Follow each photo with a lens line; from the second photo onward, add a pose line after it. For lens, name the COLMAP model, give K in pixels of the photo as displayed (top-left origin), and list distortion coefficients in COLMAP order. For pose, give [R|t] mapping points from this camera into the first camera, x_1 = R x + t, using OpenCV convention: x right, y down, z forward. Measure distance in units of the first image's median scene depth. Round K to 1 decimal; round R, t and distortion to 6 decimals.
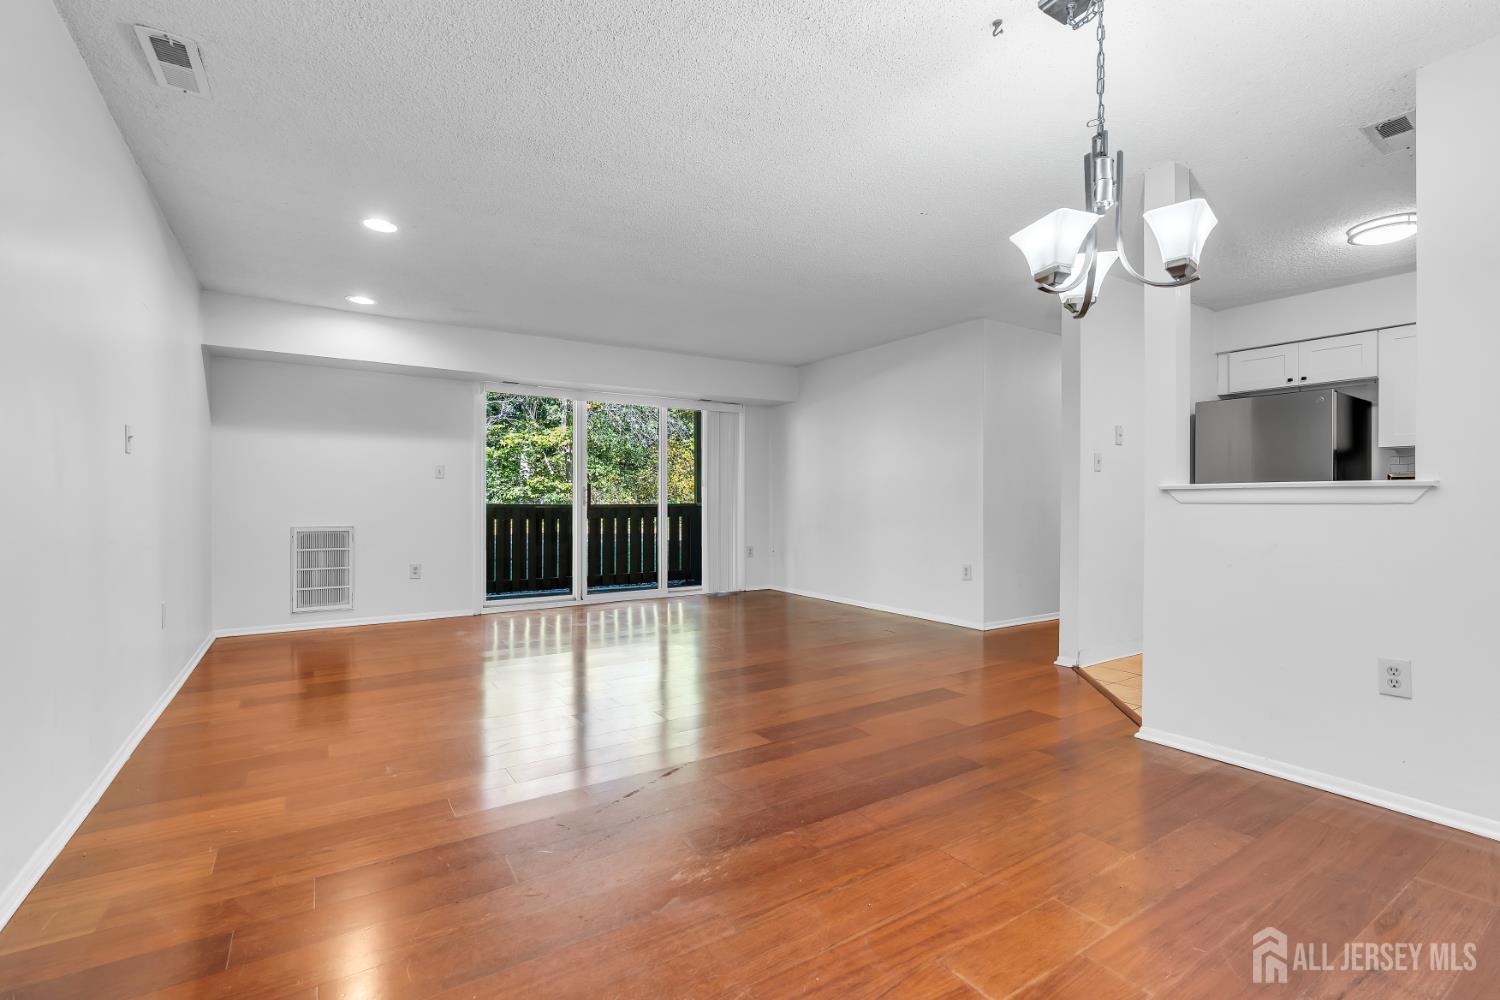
lens RADIAL K [[669.9, 0, 750.4], [0, 669.9, 502.6], [0, 0, 1]] dist [-0.013658, 0.005559]
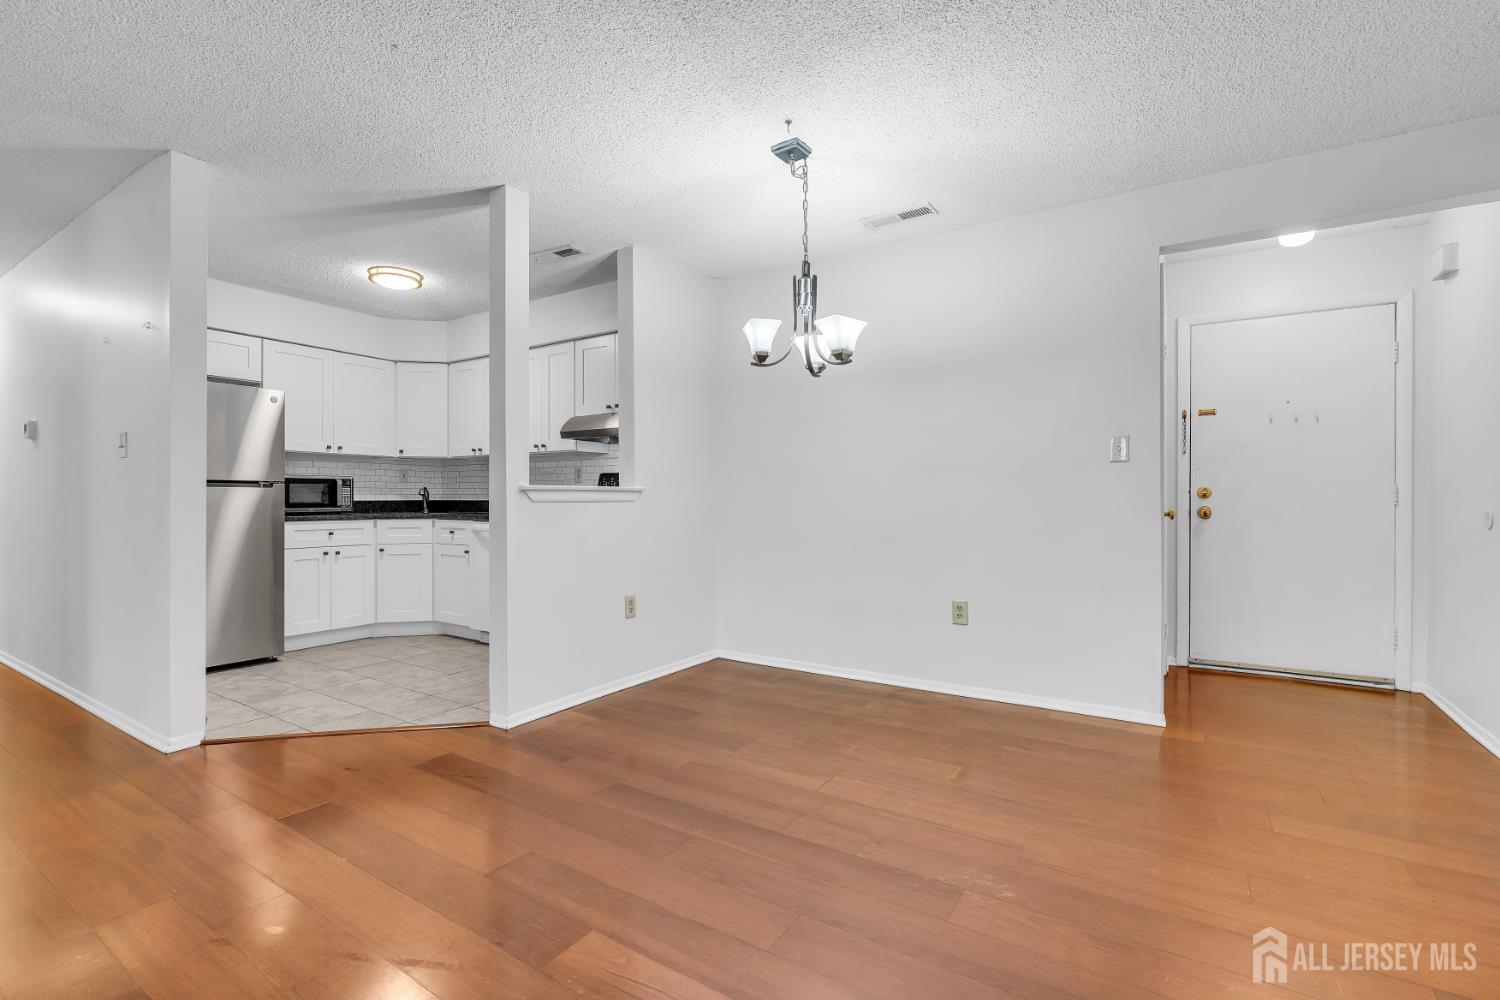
lens RADIAL K [[669.9, 0, 750.4], [0, 669.9, 502.6], [0, 0, 1]] dist [-0.013658, 0.005559]
pose [[-0.409406, -0.005066, 0.912338, -0.229012], [0.001816, 0.999978, 0.006368, -0.001854], [-0.912350, 0.004263, -0.409388, 0.478498]]
